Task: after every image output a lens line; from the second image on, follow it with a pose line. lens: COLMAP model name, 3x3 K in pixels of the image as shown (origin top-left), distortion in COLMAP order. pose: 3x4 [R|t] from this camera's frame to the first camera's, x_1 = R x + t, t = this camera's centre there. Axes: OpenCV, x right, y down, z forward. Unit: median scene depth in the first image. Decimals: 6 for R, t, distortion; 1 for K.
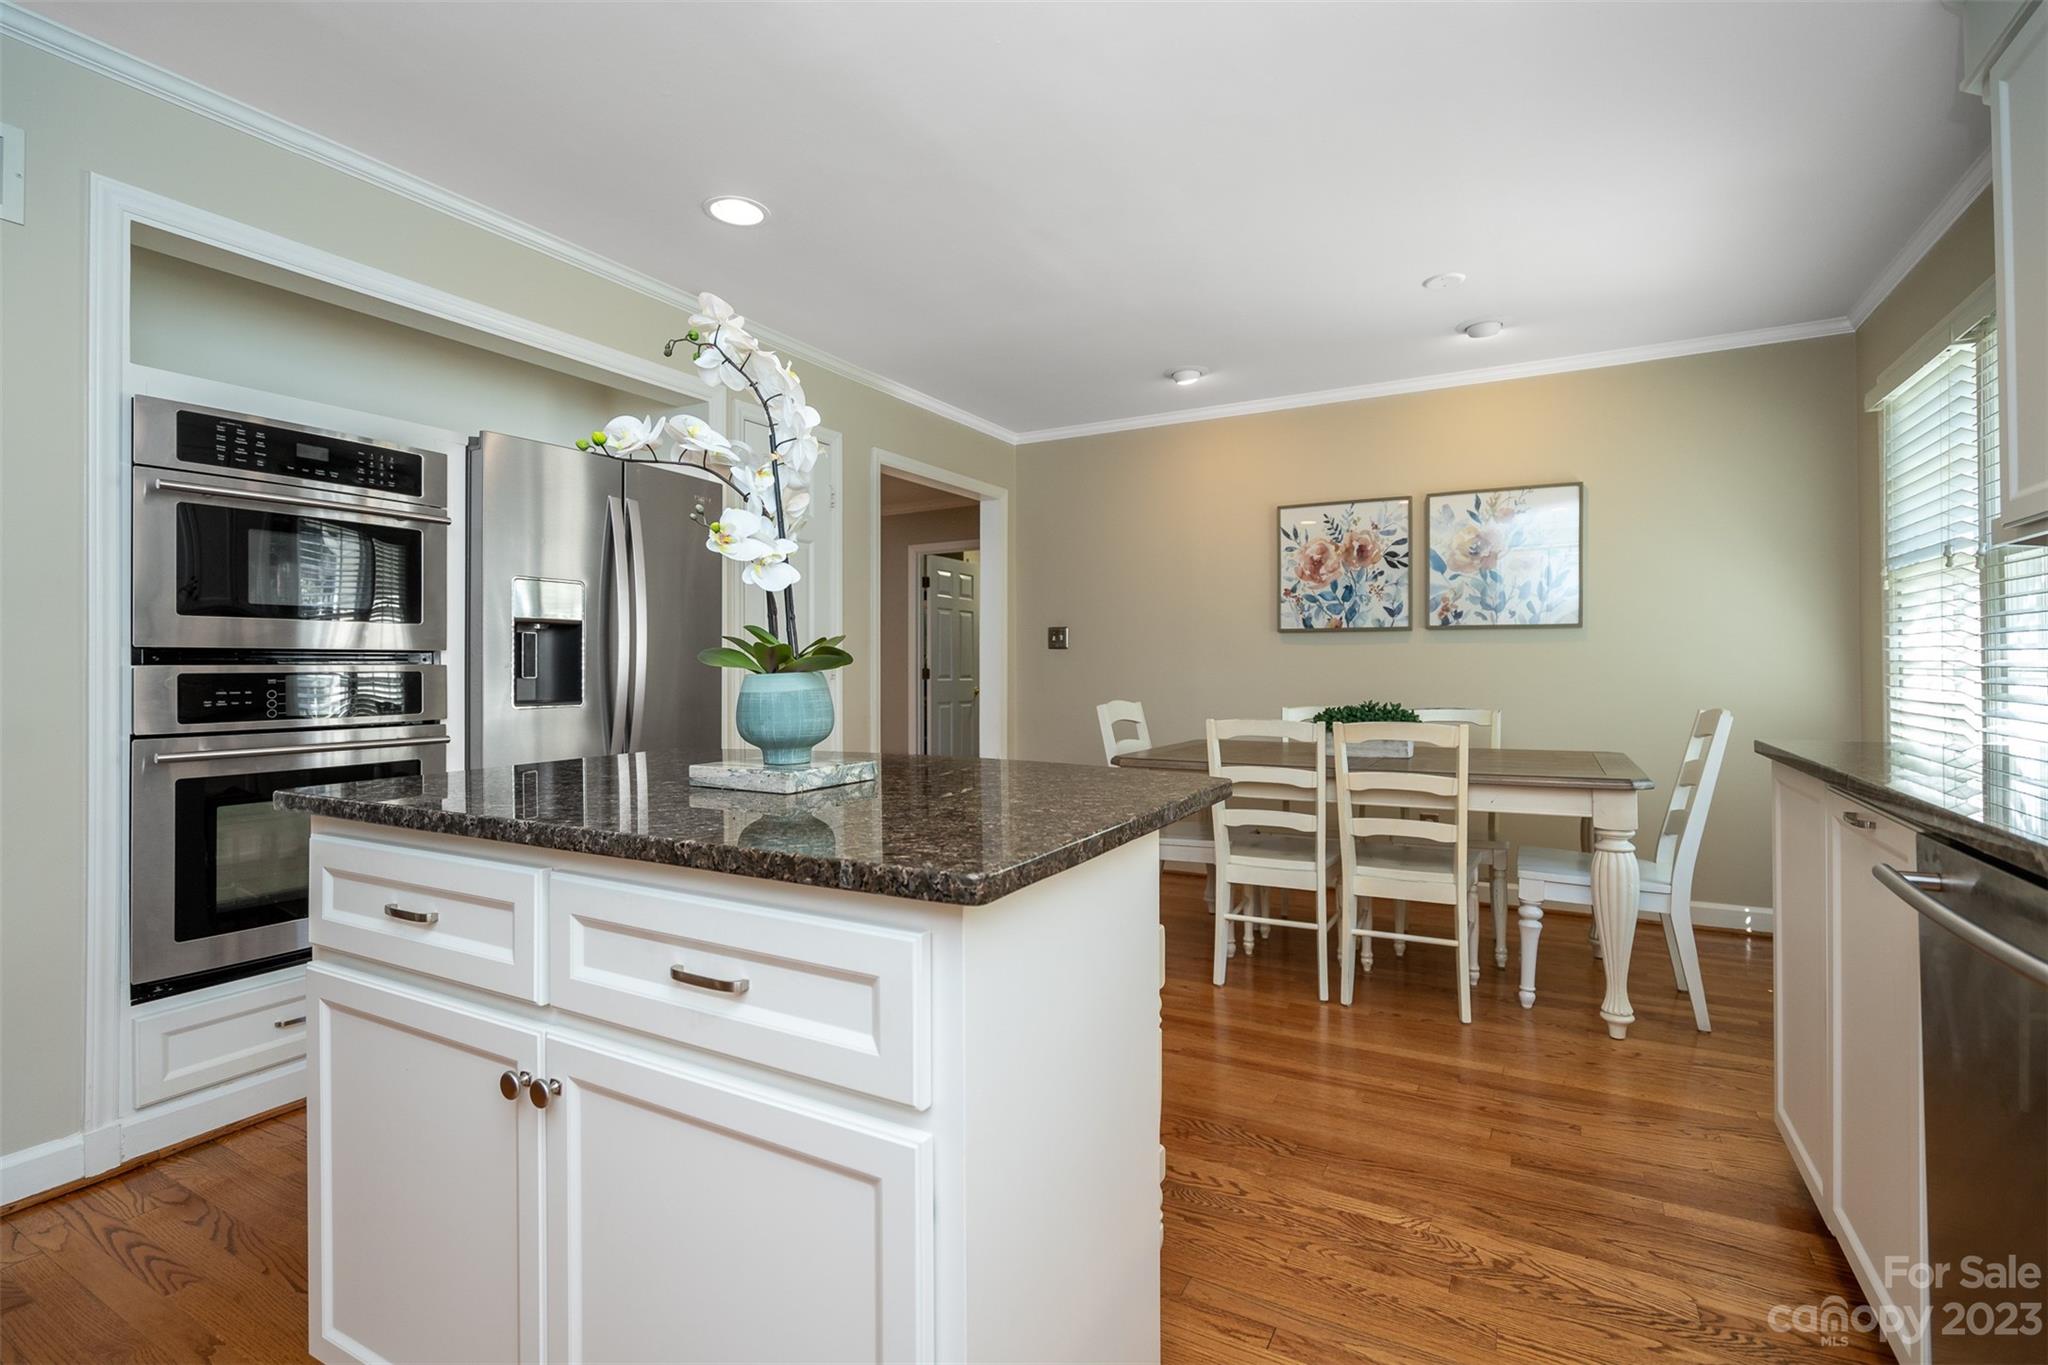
lens RADIAL K [[957.6, 0, 1015.1], [0, 957.6, 662.4], [0, 0, 1]] dist [-0.003456, 0.001125]
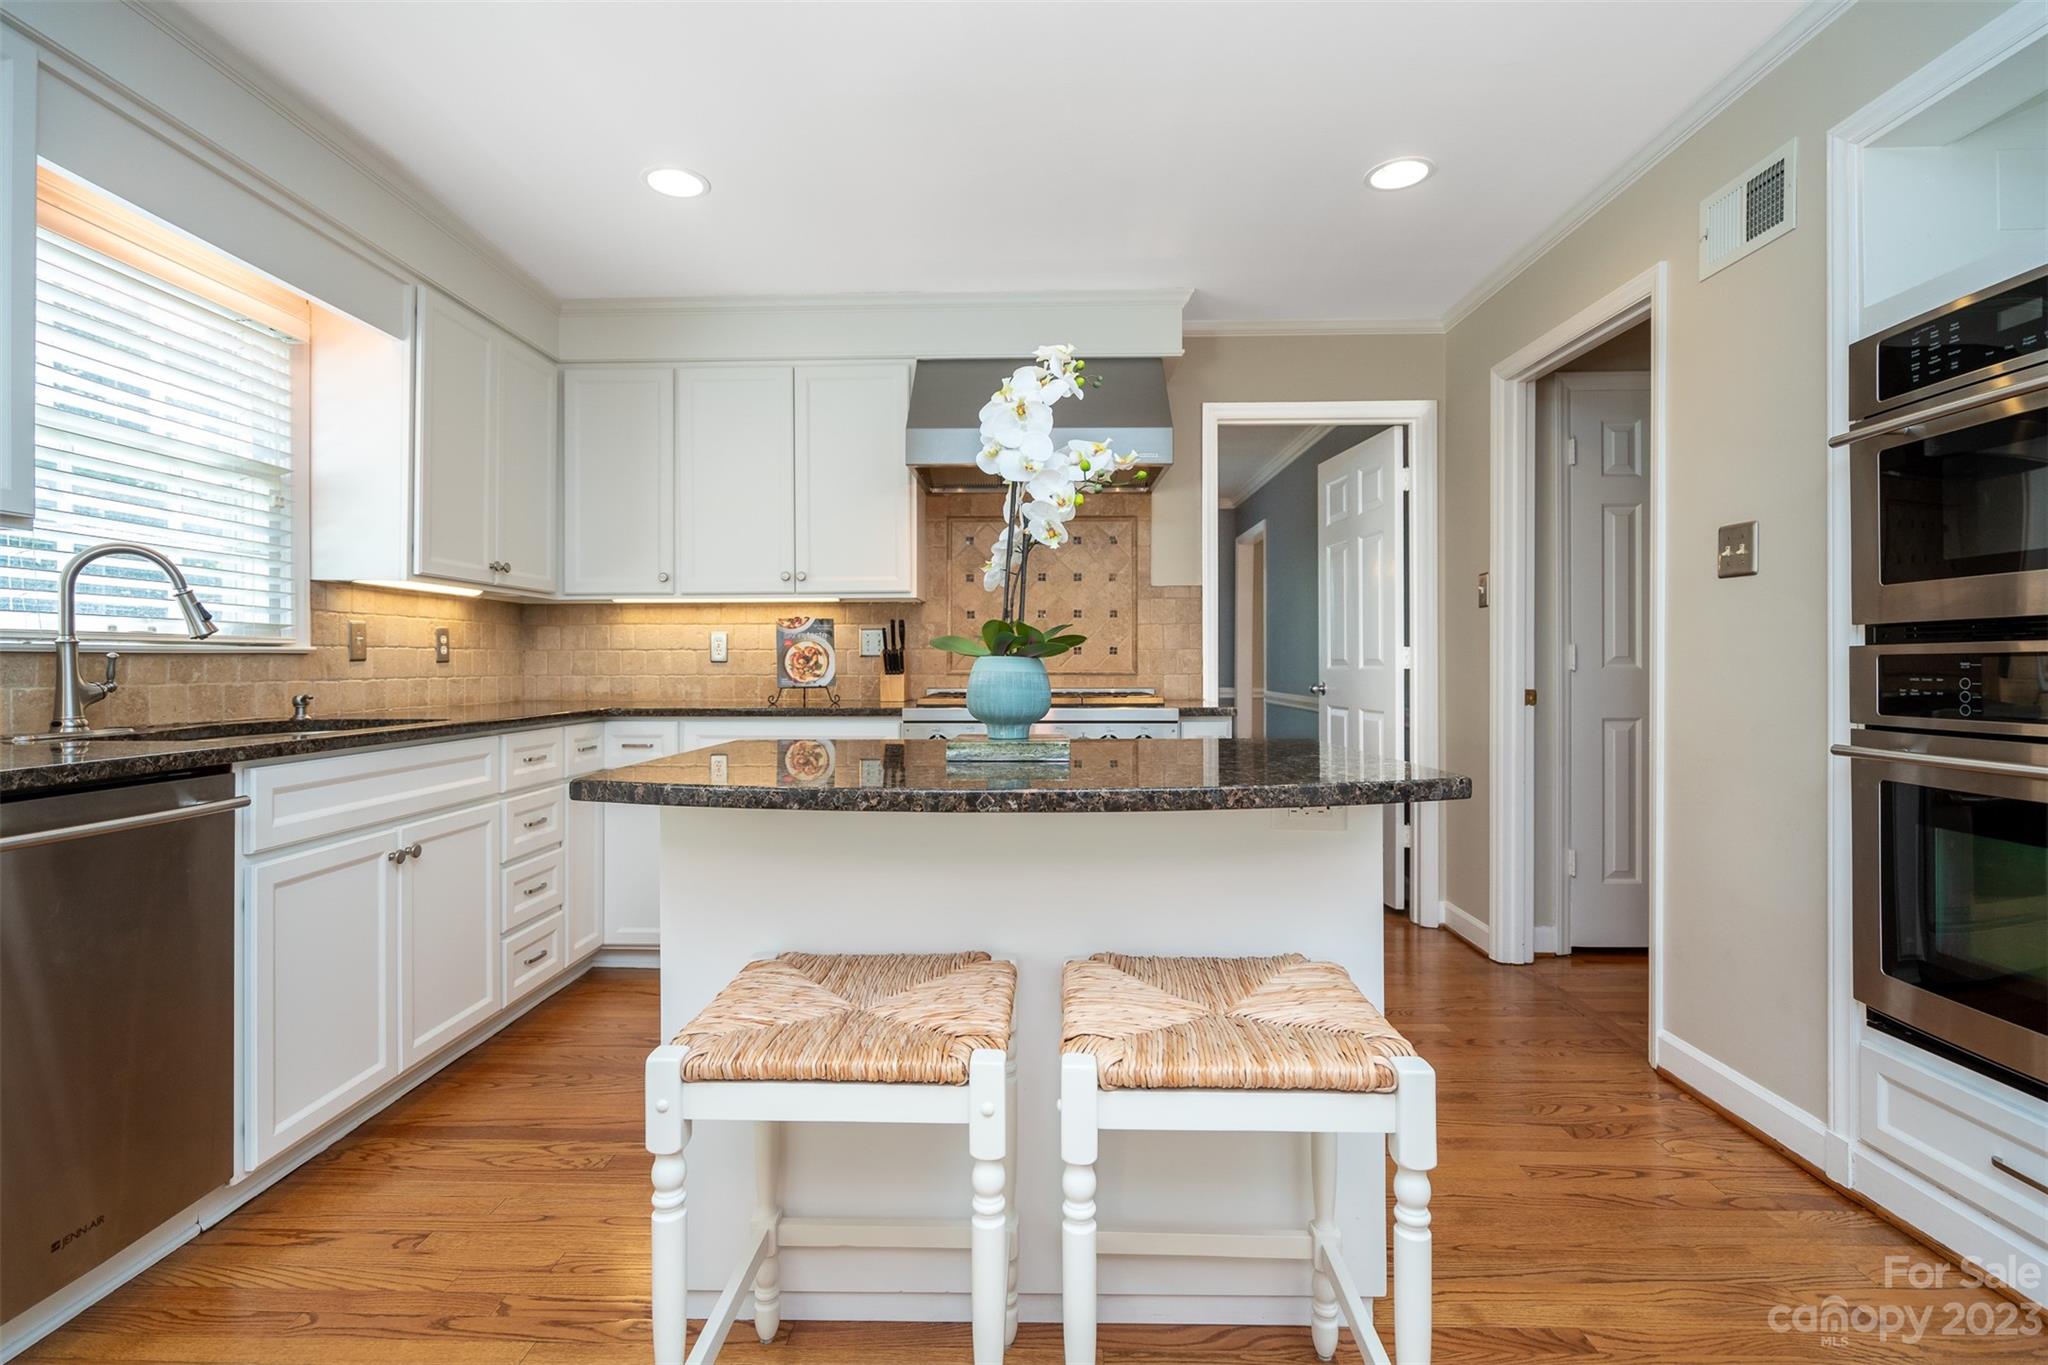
lens RADIAL K [[957.6, 0, 1015.1], [0, 957.6, 662.4], [0, 0, 1]] dist [-0.003456, 0.001125]
pose [[-0.882065, 0.006881, -0.471078, 0.186939], [0.010446, 0.999933, -0.004953, 0.014069], [0.471013, -0.009290, -0.882078, 1.321070]]
